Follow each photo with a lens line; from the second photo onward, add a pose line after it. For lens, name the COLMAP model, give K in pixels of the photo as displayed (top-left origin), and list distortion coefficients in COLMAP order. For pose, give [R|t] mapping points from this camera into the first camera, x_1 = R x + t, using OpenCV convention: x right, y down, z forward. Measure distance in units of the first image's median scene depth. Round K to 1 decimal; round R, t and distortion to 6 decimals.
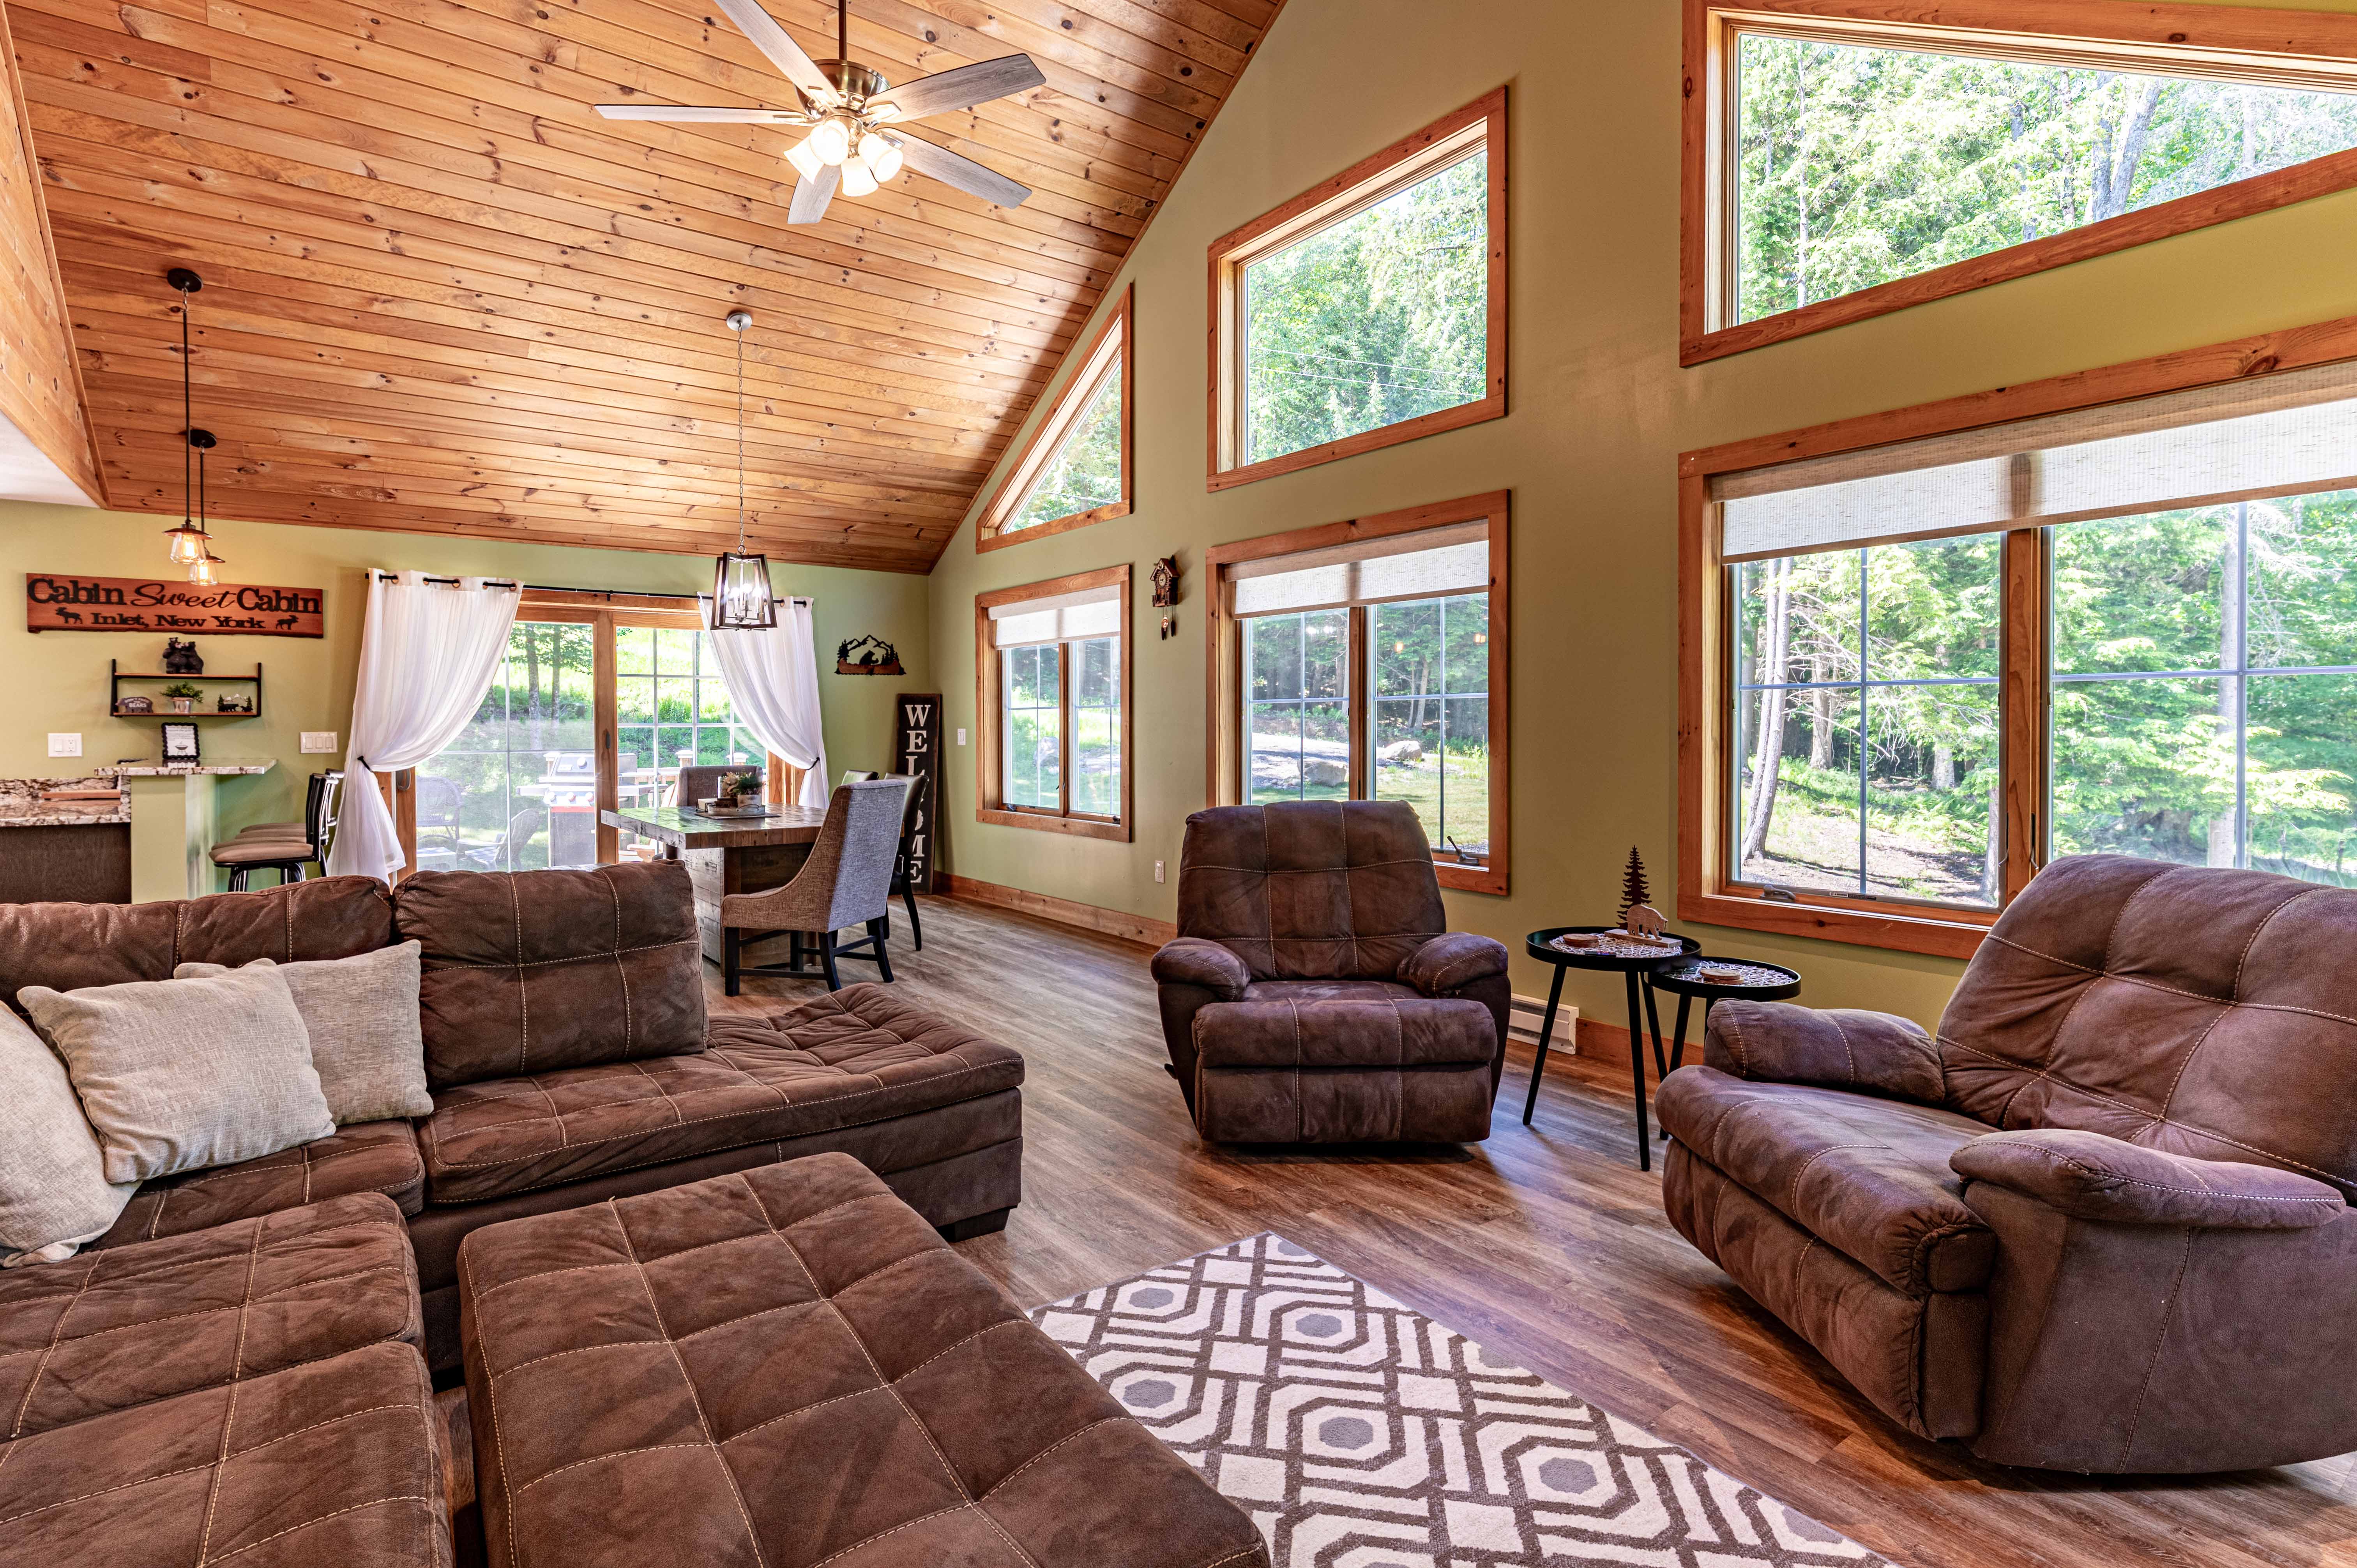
lens RADIAL K [[1150.6, 0, 1158.8], [0, 1150.6, 736.0], [0, 0, 1]] dist [0.000210, 0.001000]
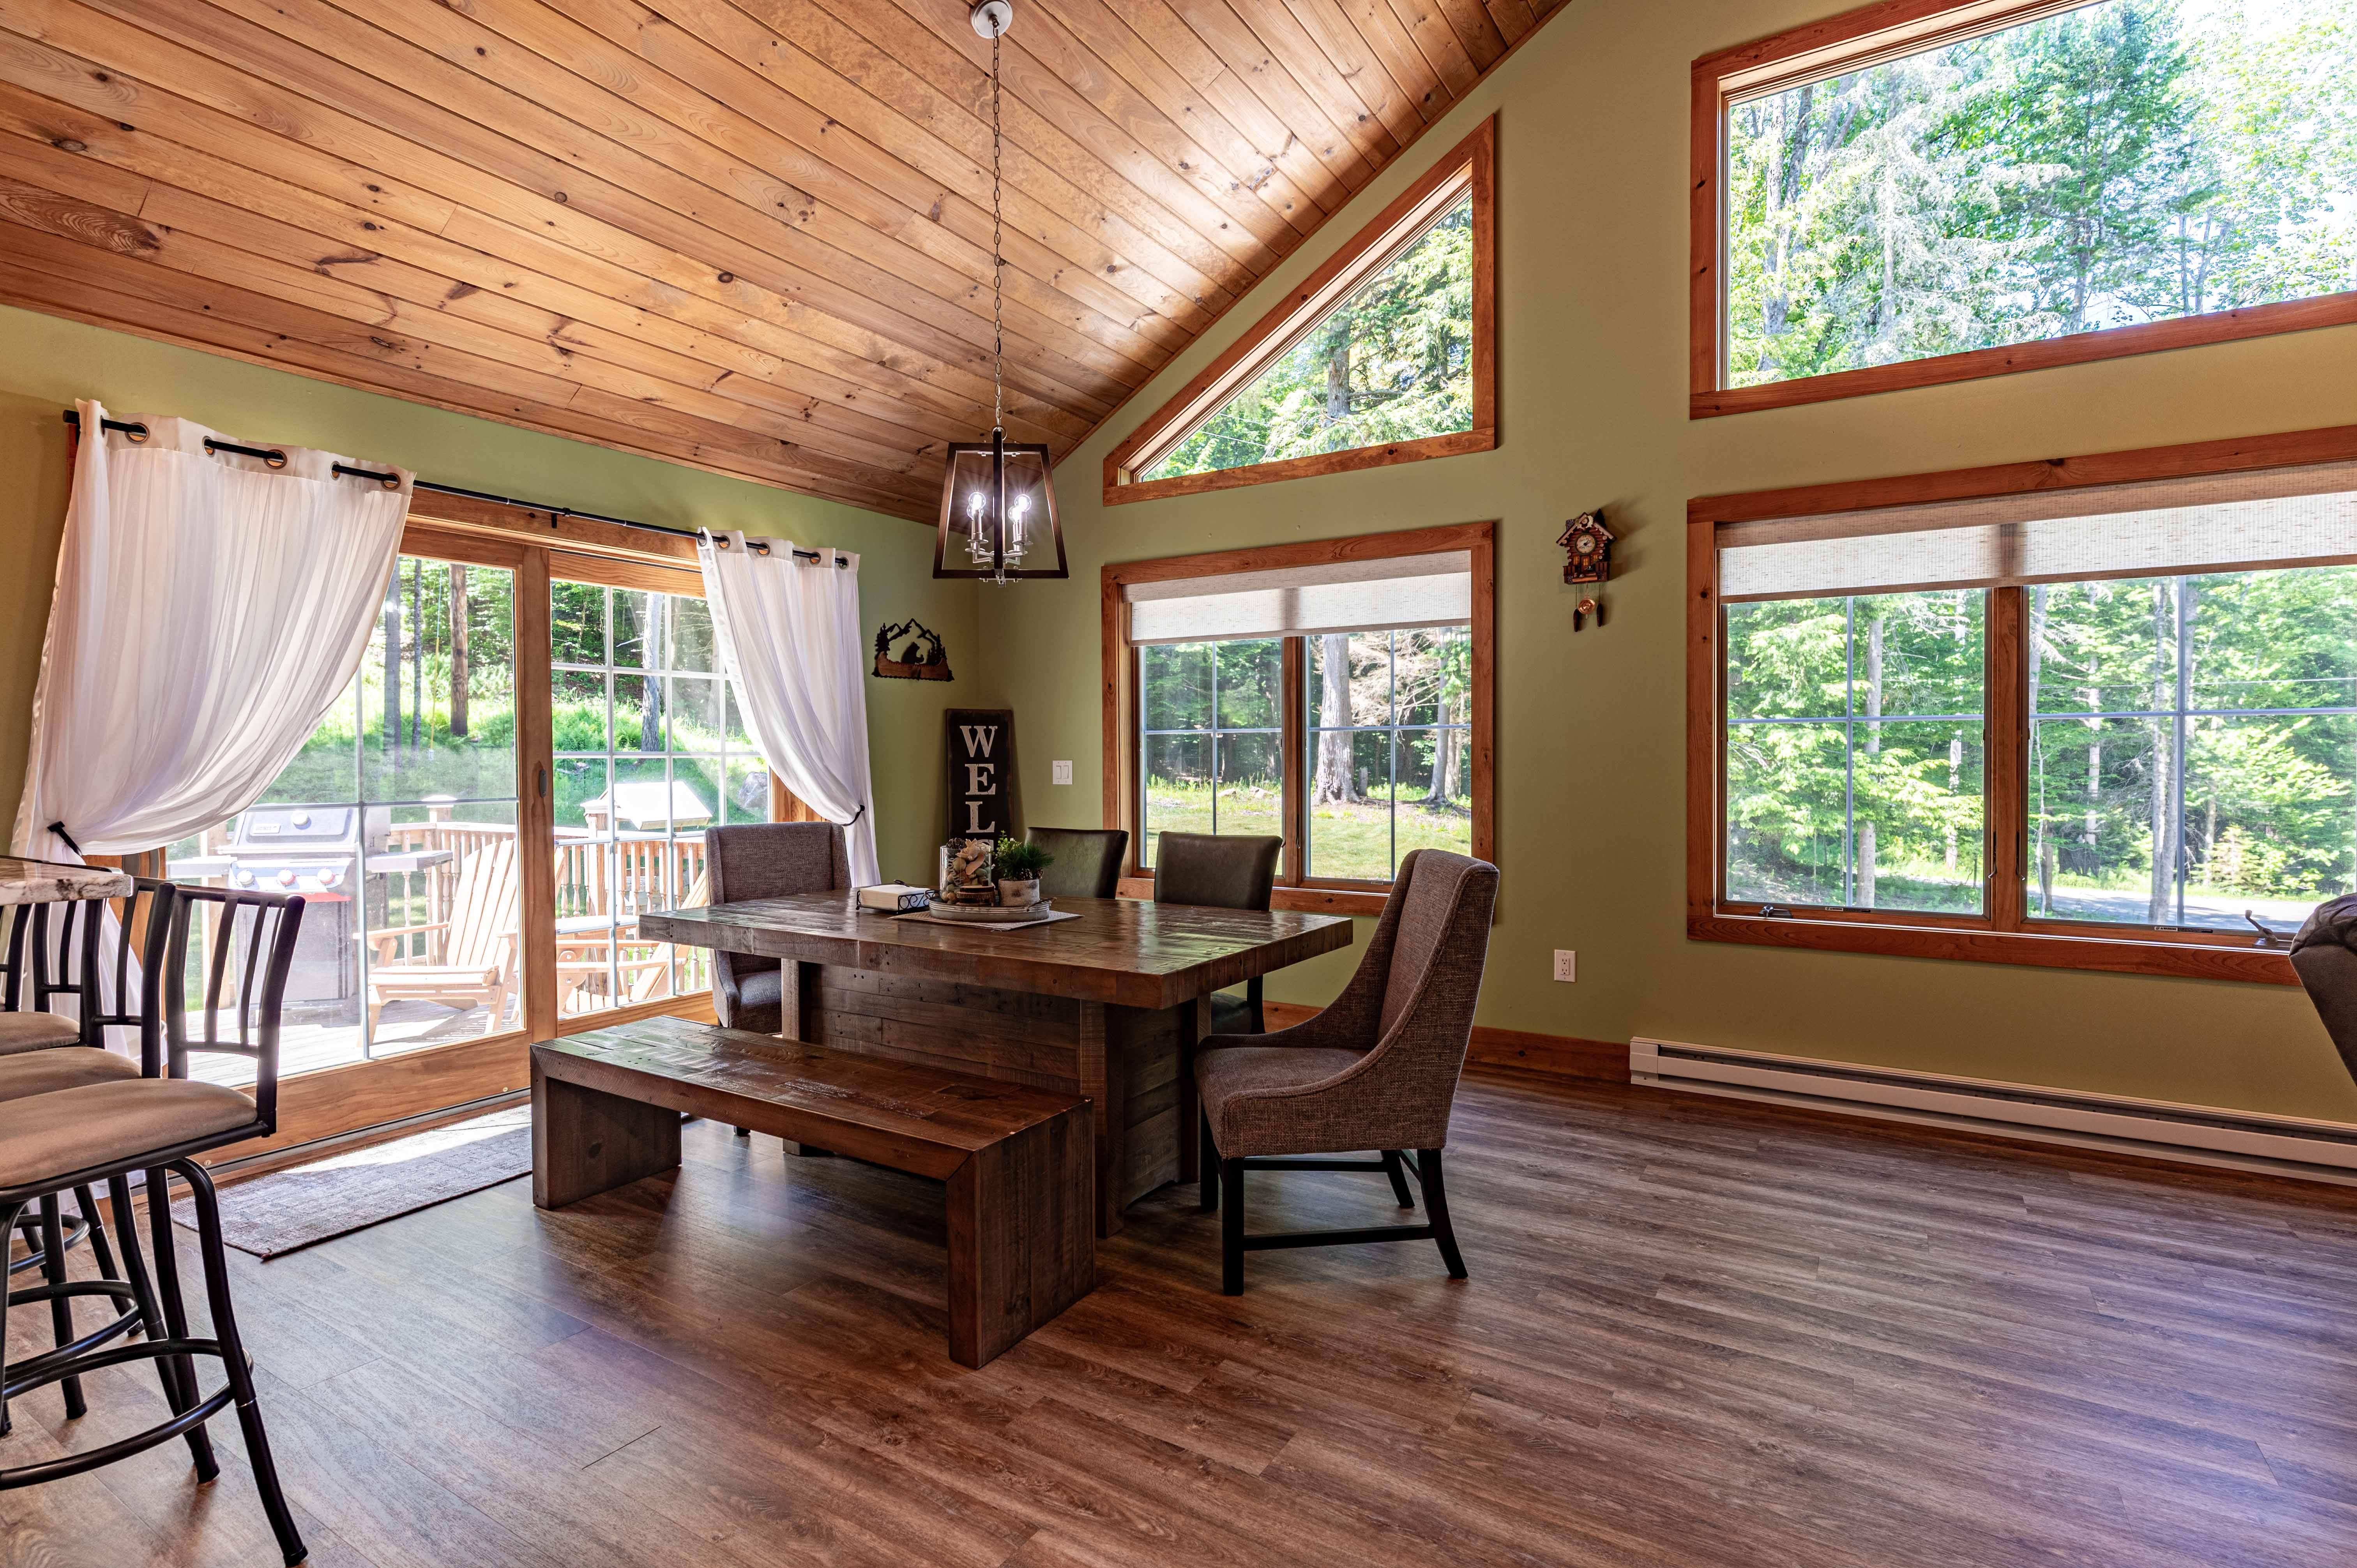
lens RADIAL K [[1150.6, 0, 1158.6], [0, 1150.6, 767.8], [0, 0, 1]] dist [0.000210, 0.001000]
pose [[0.930232, -0.000901, 0.366971, -0.484754], [0.001413, 0.999998, -0.001126, -0.001628], [-0.366969, 0.001566, 0.930232, 0.451497]]
